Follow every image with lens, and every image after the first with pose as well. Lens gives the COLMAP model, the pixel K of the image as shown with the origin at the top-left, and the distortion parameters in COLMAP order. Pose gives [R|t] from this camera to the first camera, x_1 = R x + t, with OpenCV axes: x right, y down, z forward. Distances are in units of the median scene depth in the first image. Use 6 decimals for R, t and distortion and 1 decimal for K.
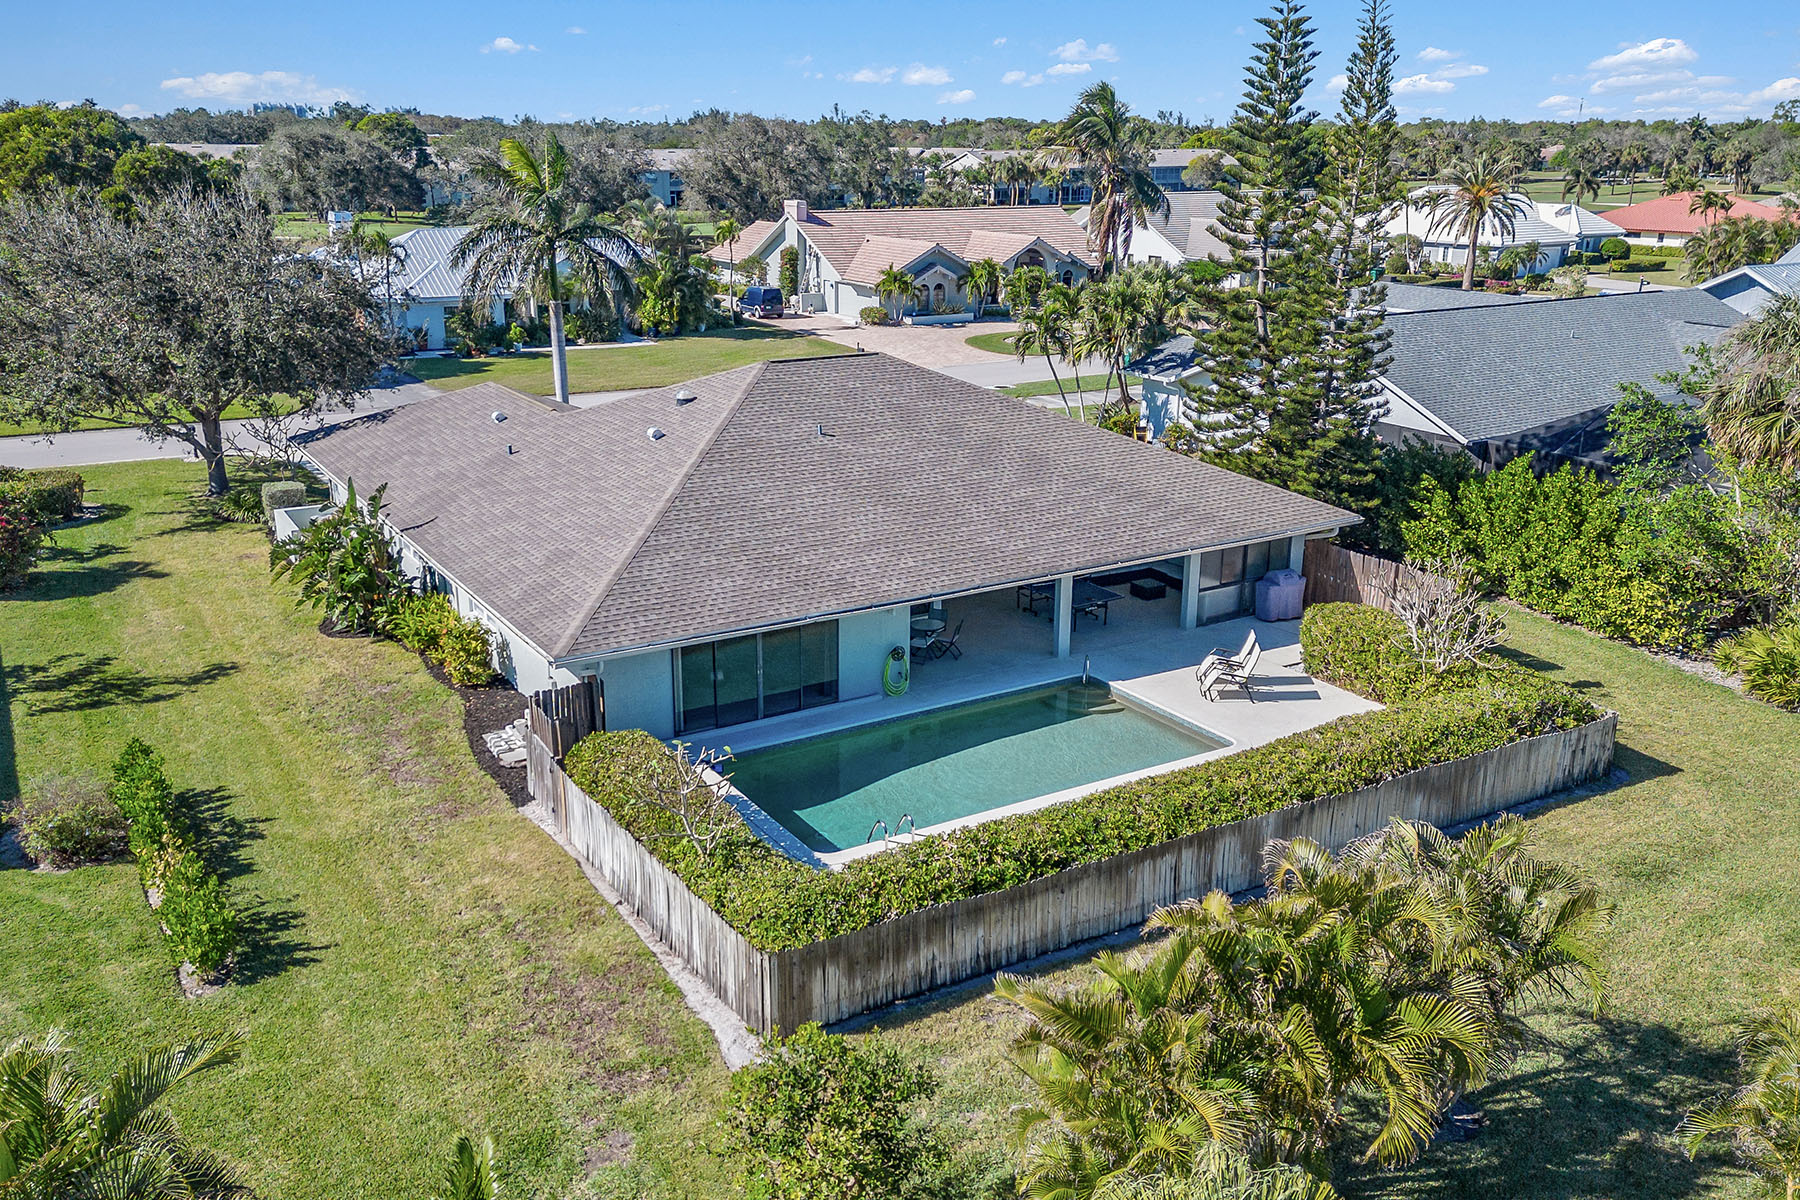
lens RADIAL K [[1478.7, 0, 893.5], [0, 1478.7, 601.7], [0, 0, 1]] dist [0.115408, -0.142934]
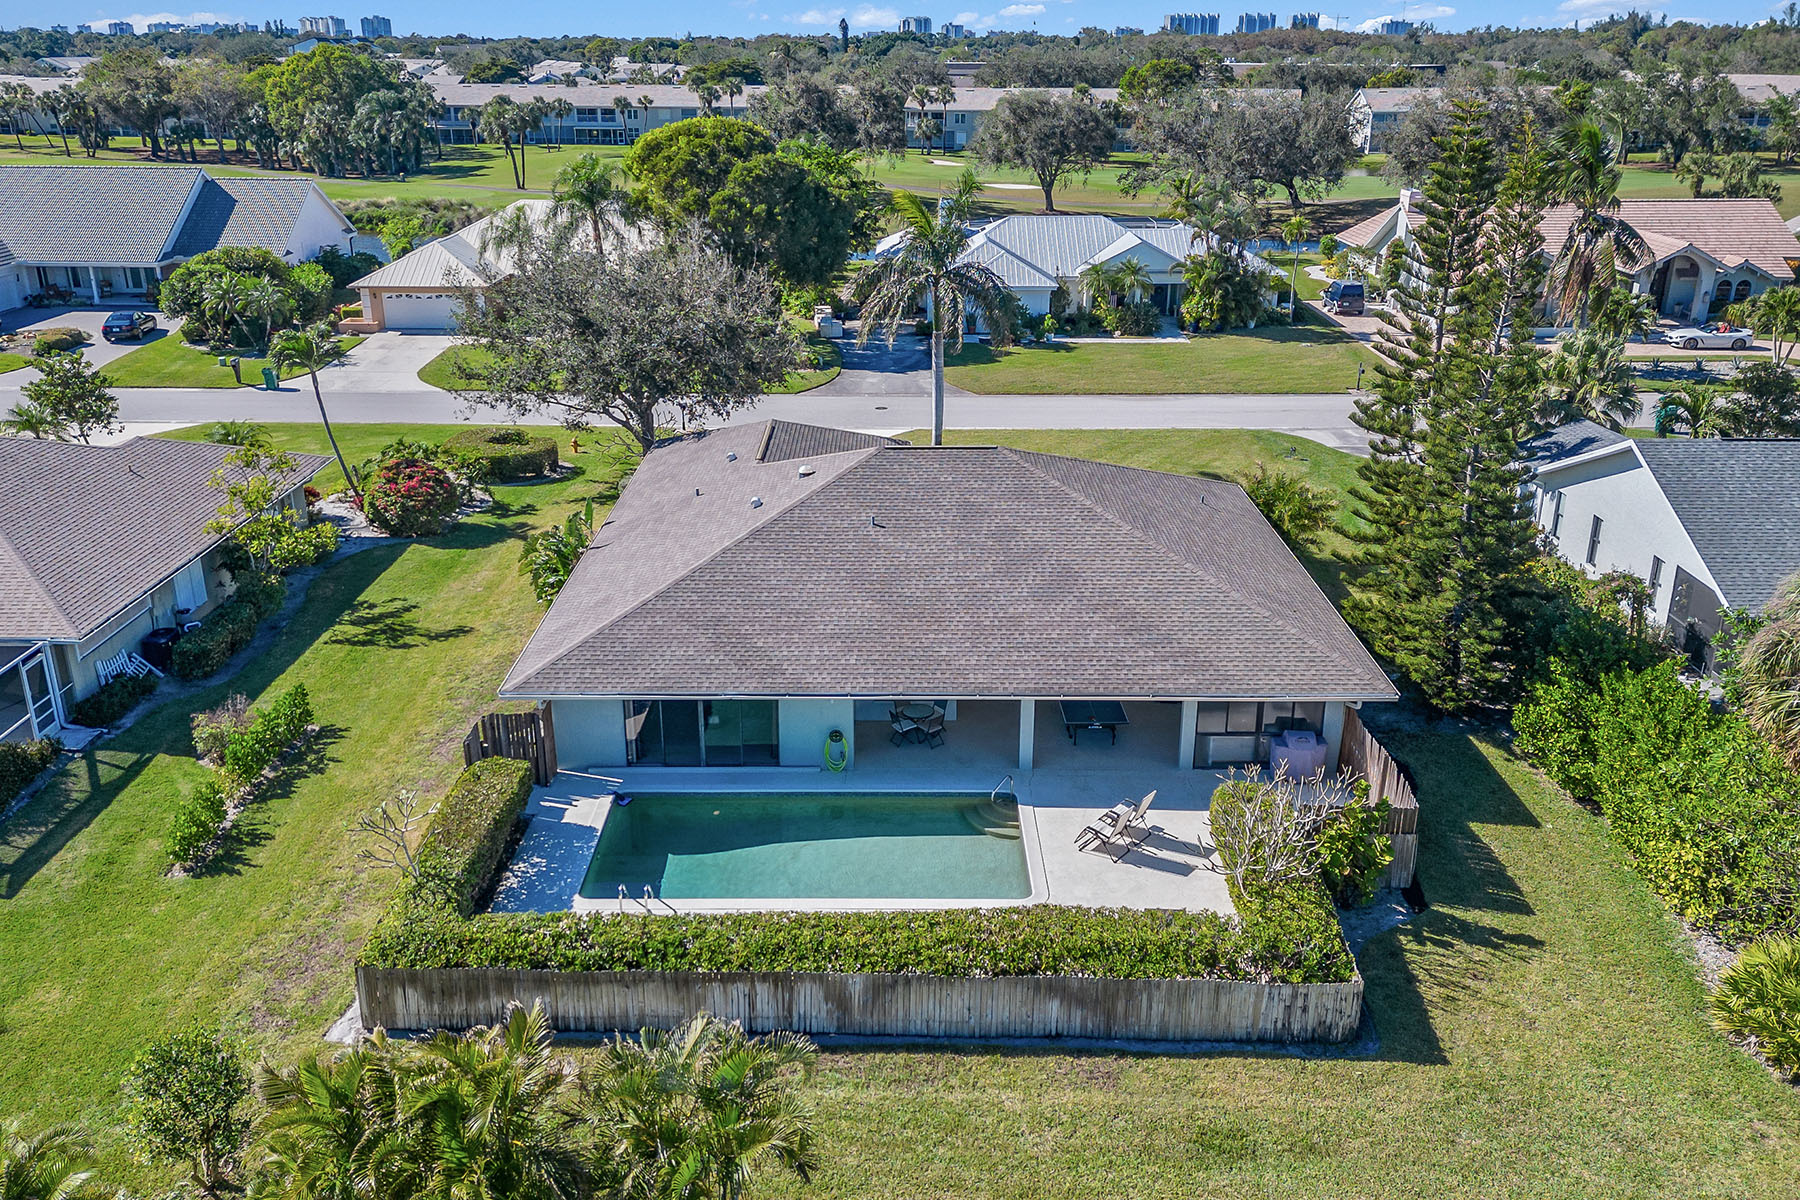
lens RADIAL K [[1478.7, 0, 893.5], [0, 1478.7, 601.7], [0, 0, 1]] dist [0.115408, -0.142934]
pose [[0.846695, 0.180753, -0.500436, 0.587069], [-0.152282, 0.983508, 0.097587, -0.182877], [0.509822, -0.006419, 0.860256, 0.046974]]
